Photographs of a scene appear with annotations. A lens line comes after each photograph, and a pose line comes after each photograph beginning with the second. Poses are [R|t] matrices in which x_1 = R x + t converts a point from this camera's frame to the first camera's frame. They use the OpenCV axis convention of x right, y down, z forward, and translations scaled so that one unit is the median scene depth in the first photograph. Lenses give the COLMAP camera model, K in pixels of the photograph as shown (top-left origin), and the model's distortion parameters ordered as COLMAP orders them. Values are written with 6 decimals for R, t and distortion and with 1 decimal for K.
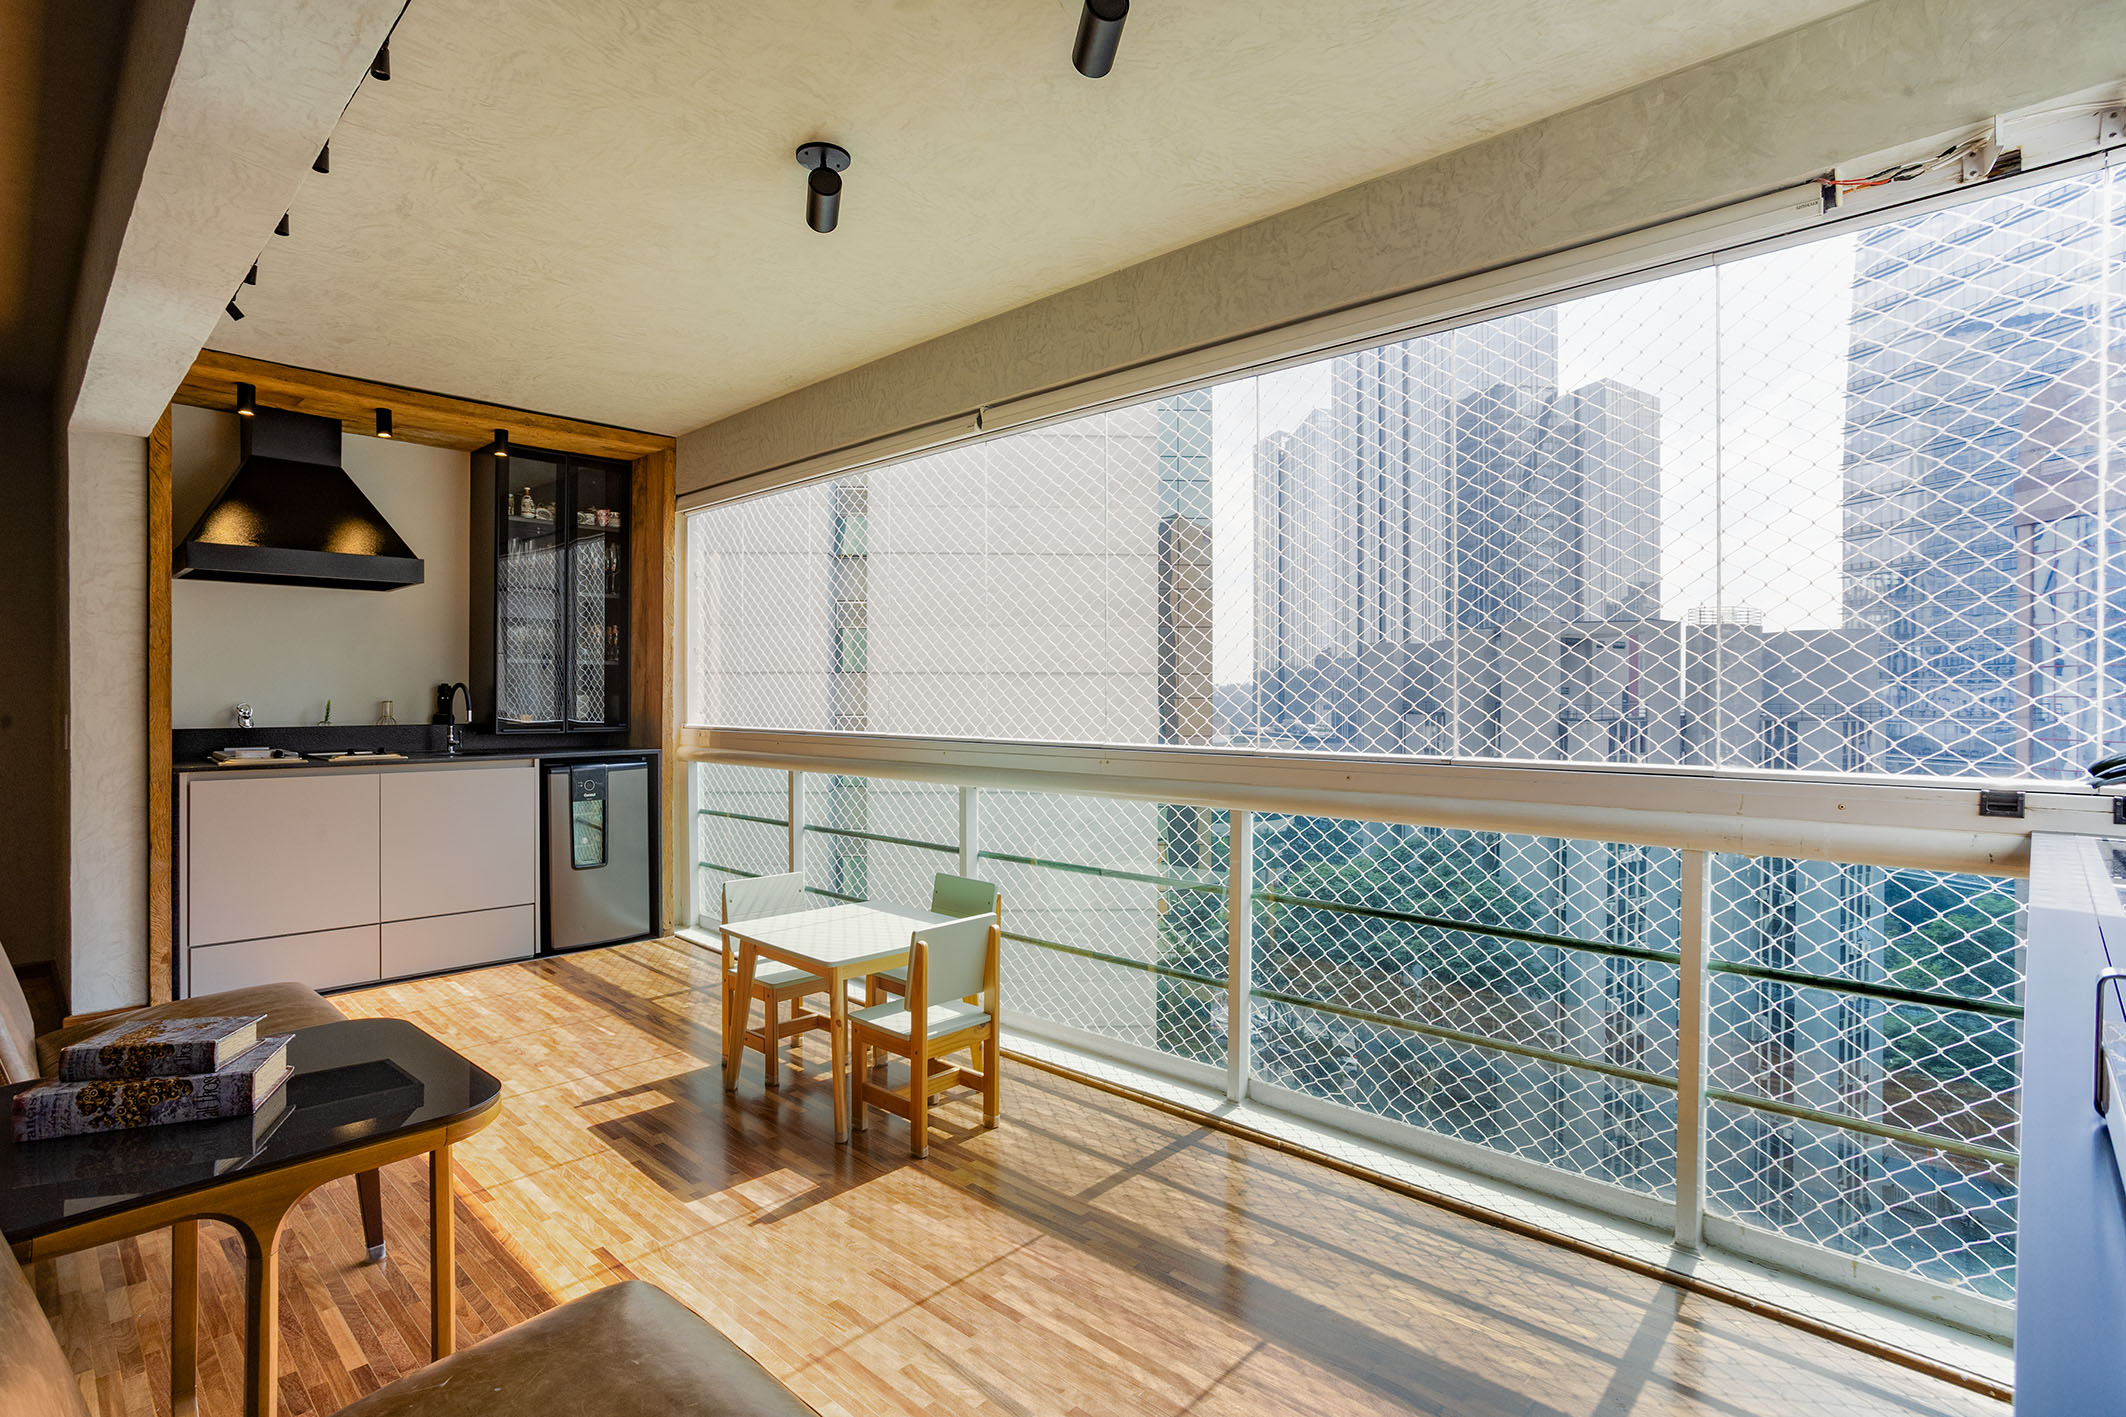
lens RADIAL K [[1047.8, 0, 1056.3], [0, 1047.8, 729.0], [0, 0, 1]] dist [-0.004945, -0.000211]
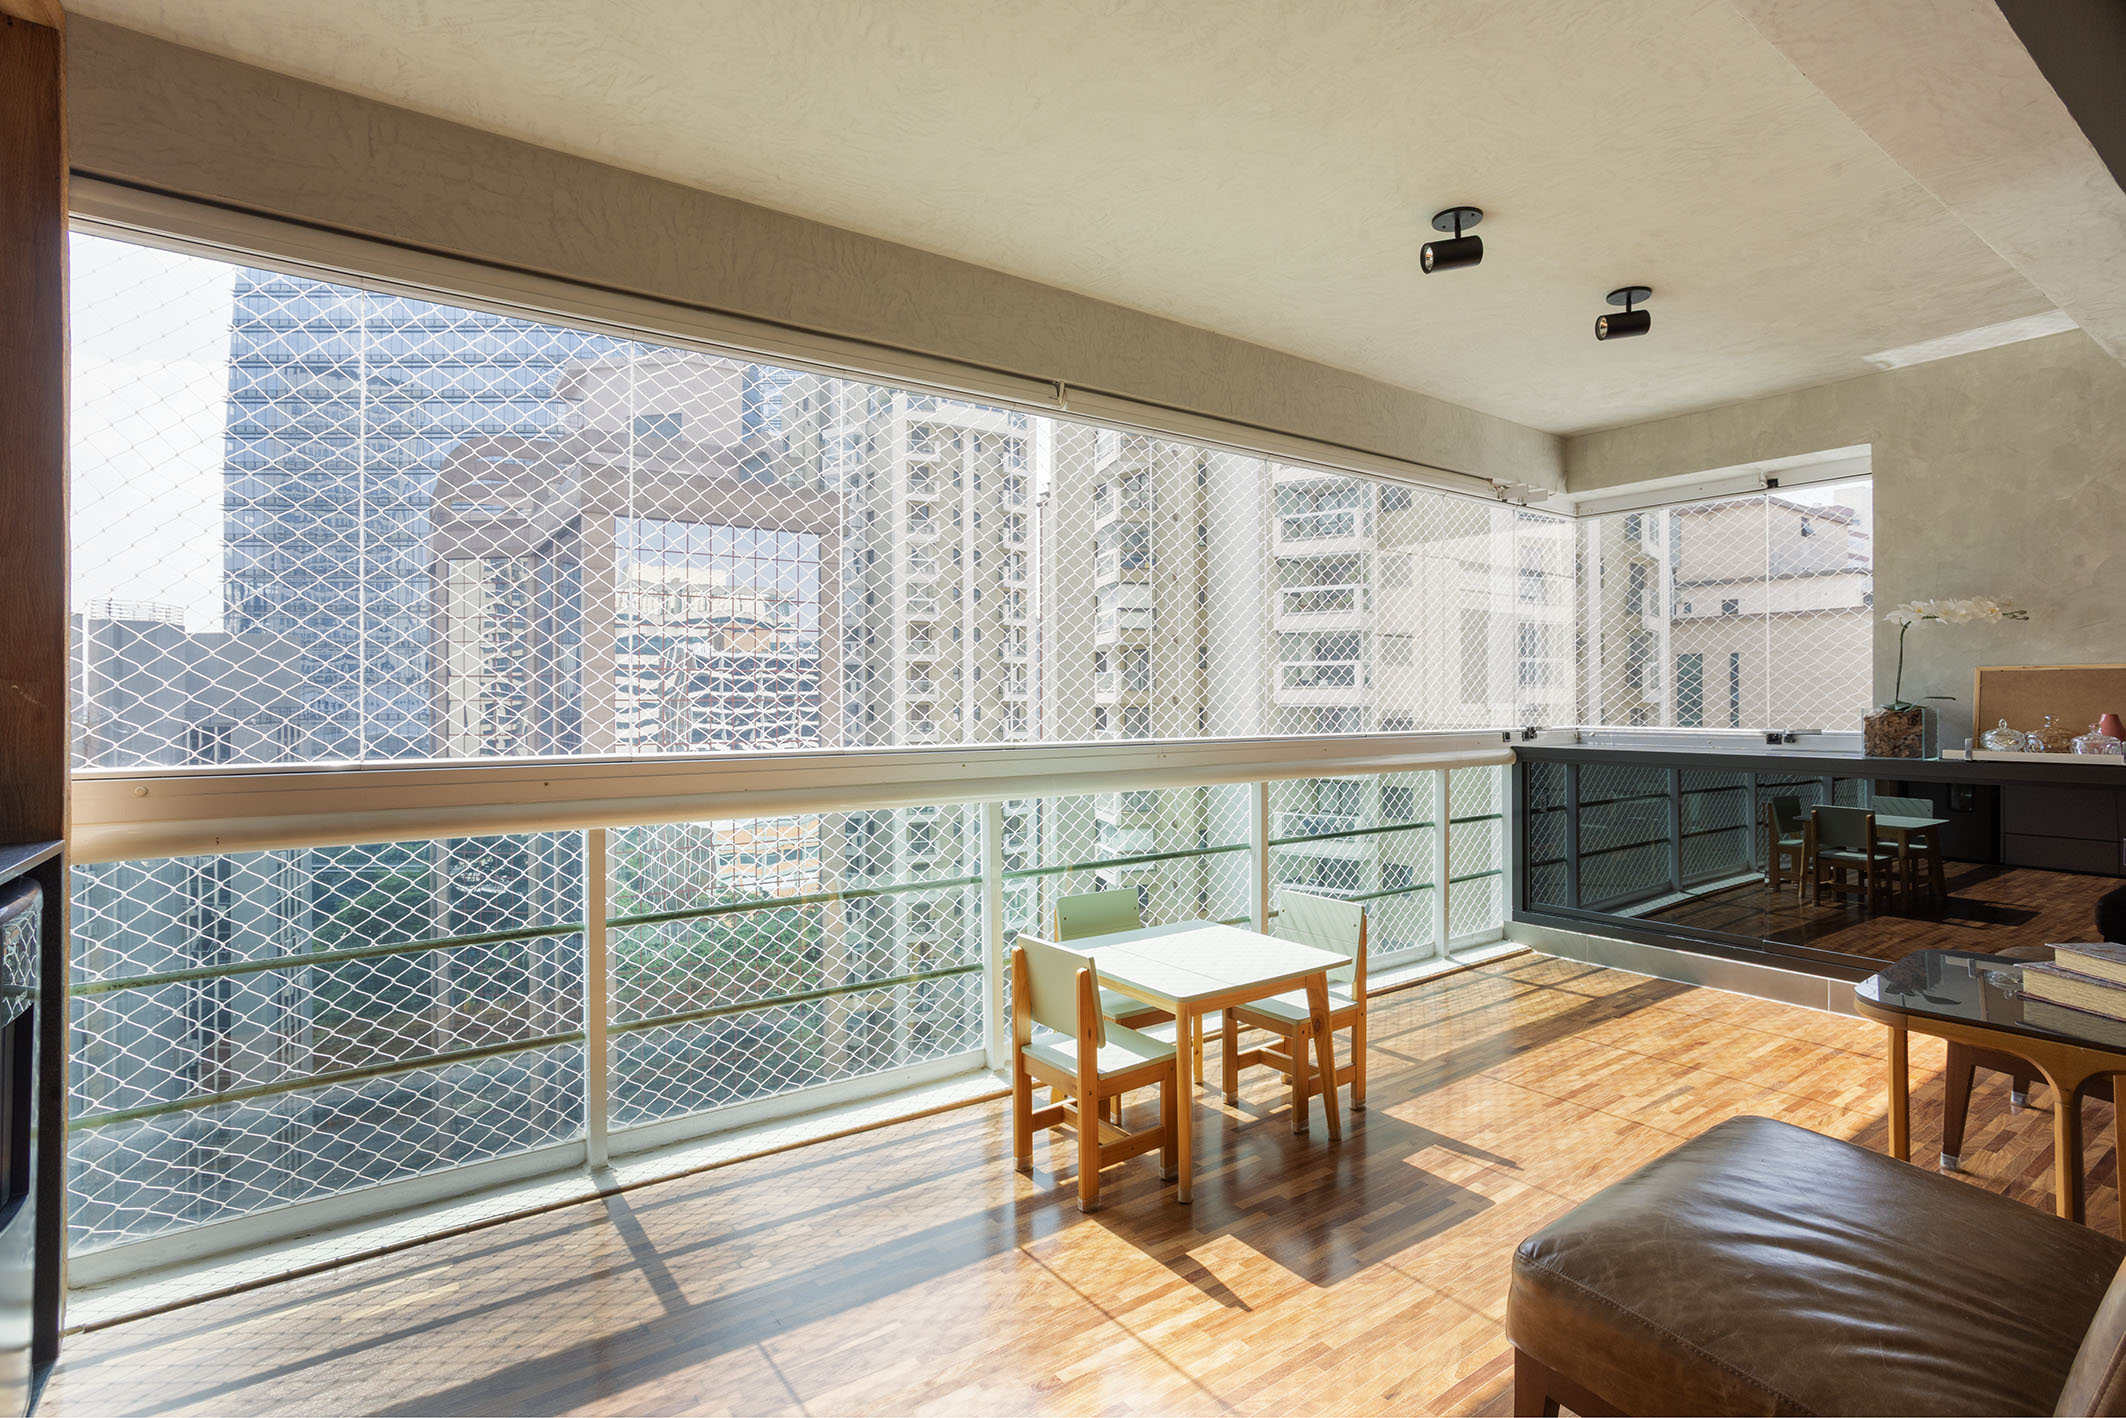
lens RADIAL K [[1011.9, 0, 1063.0], [0, 1011.9, 709.0], [0, 0, 1]] dist [-0.000985, 0.000036]
pose [[0.179165, -0.018228, 0.983650, -1.112110], [0.027163, 0.999539, 0.013575, -0.038901], [-0.983444, 0.024286, 0.179577, 0.986673]]
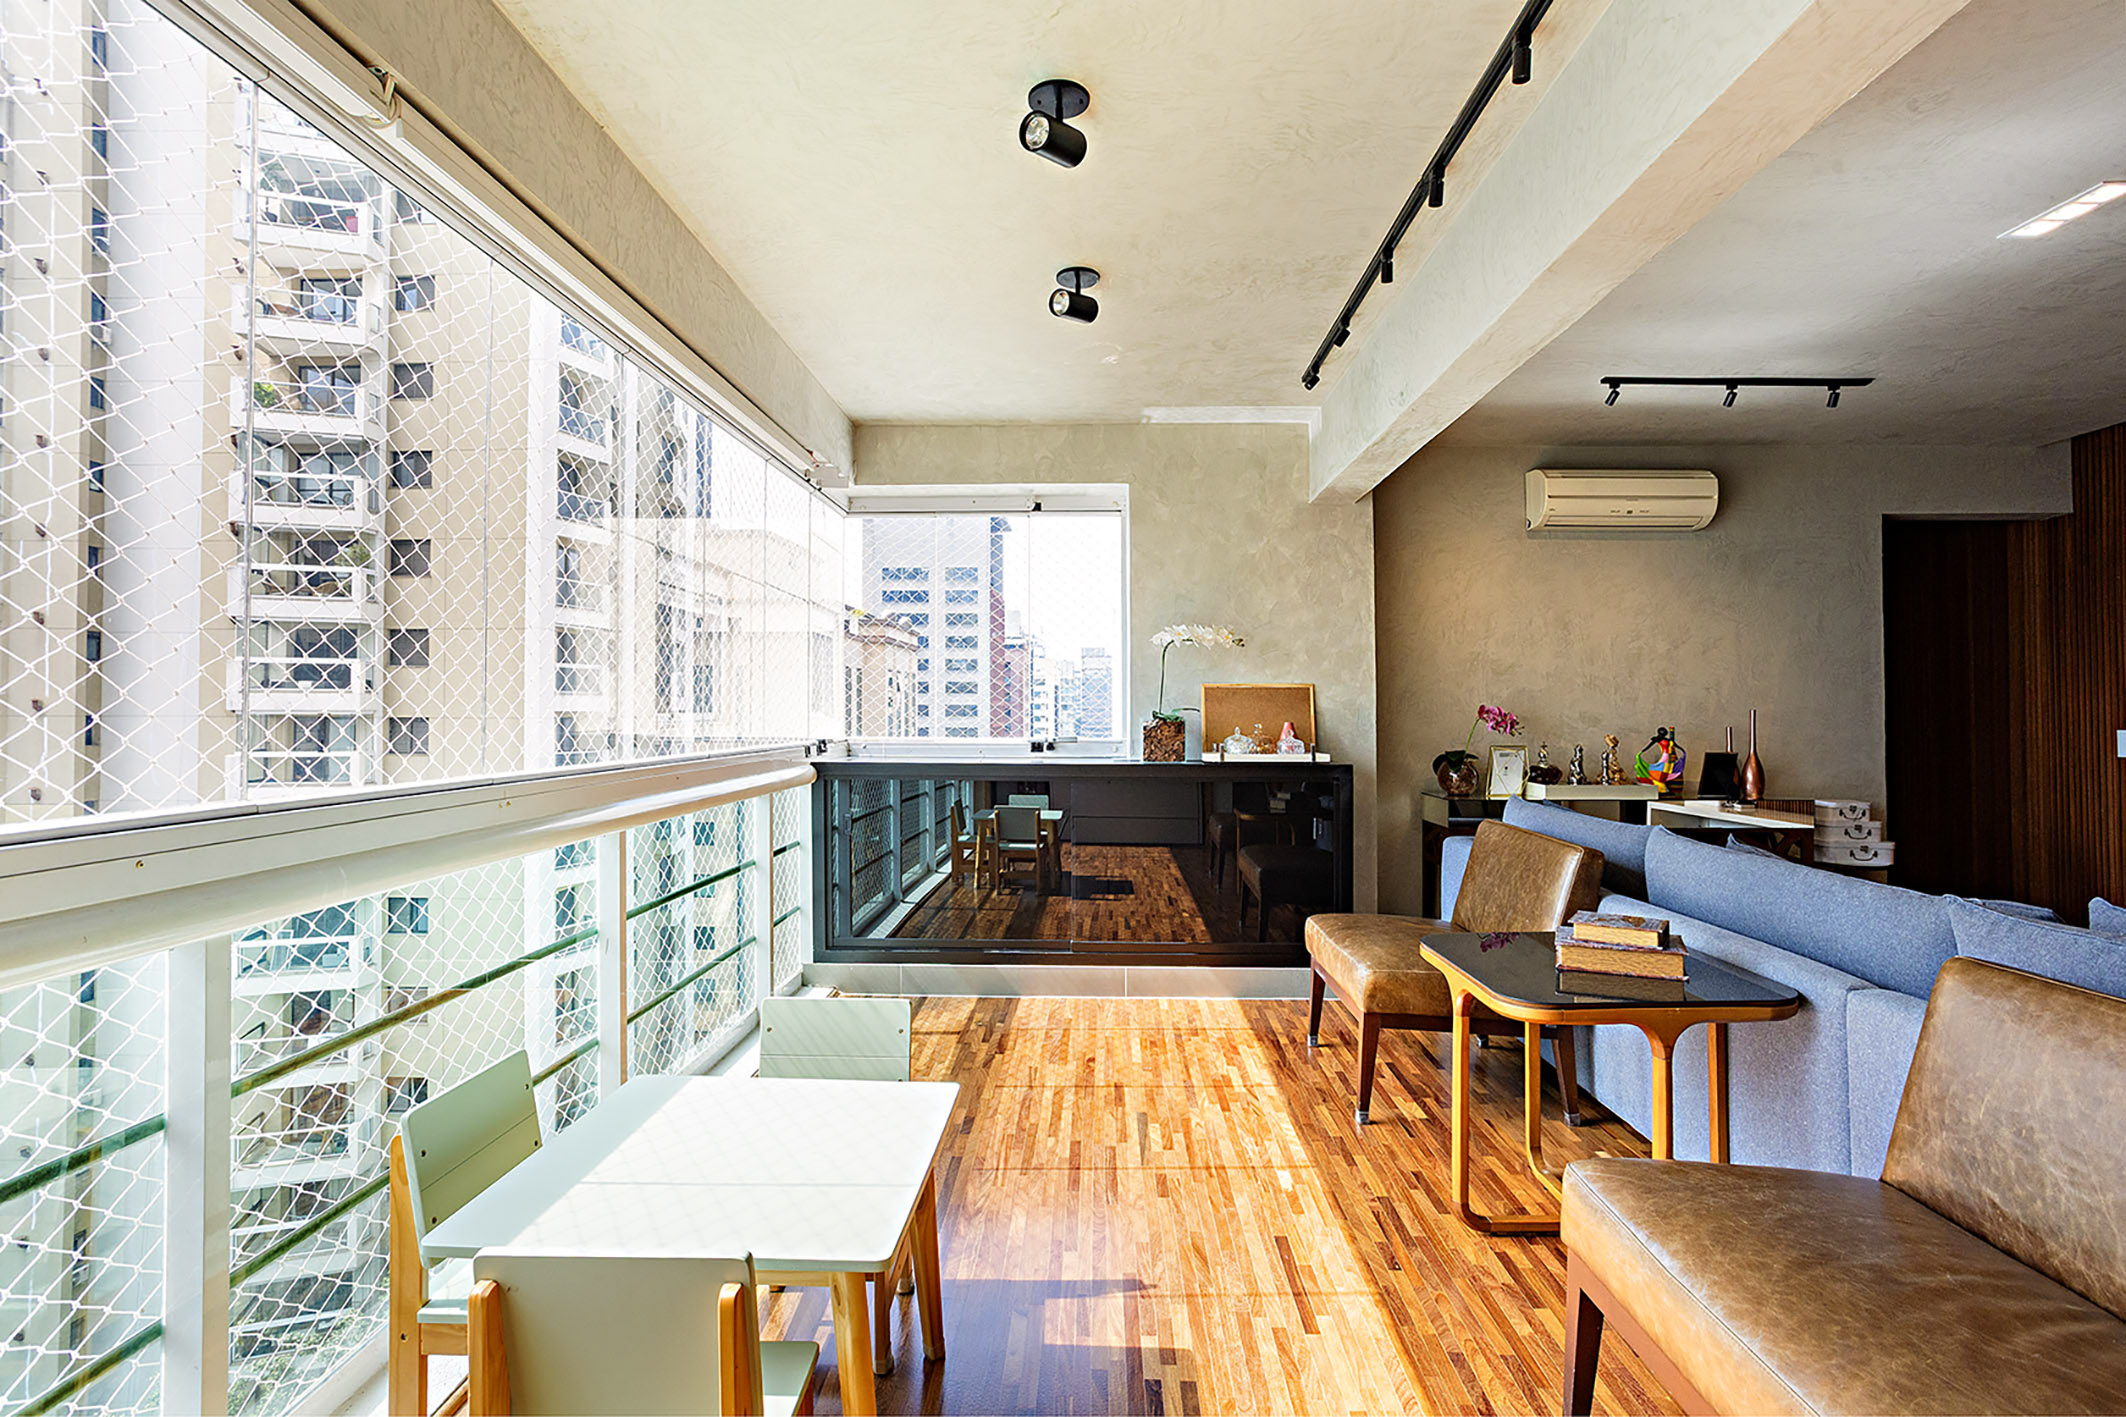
lens RADIAL K [[1032.7, 0, 1063.3], [0, 1032.7, 699.2], [0, 0, 1]] dist [-0.040556, 0.000201]
pose [[-0.675239, -0.004810, 0.737583, -0.689955], [0.006517, 0.999901, 0.012487, -0.040593], [-0.737570, 0.013238, -0.675141, 1.274977]]
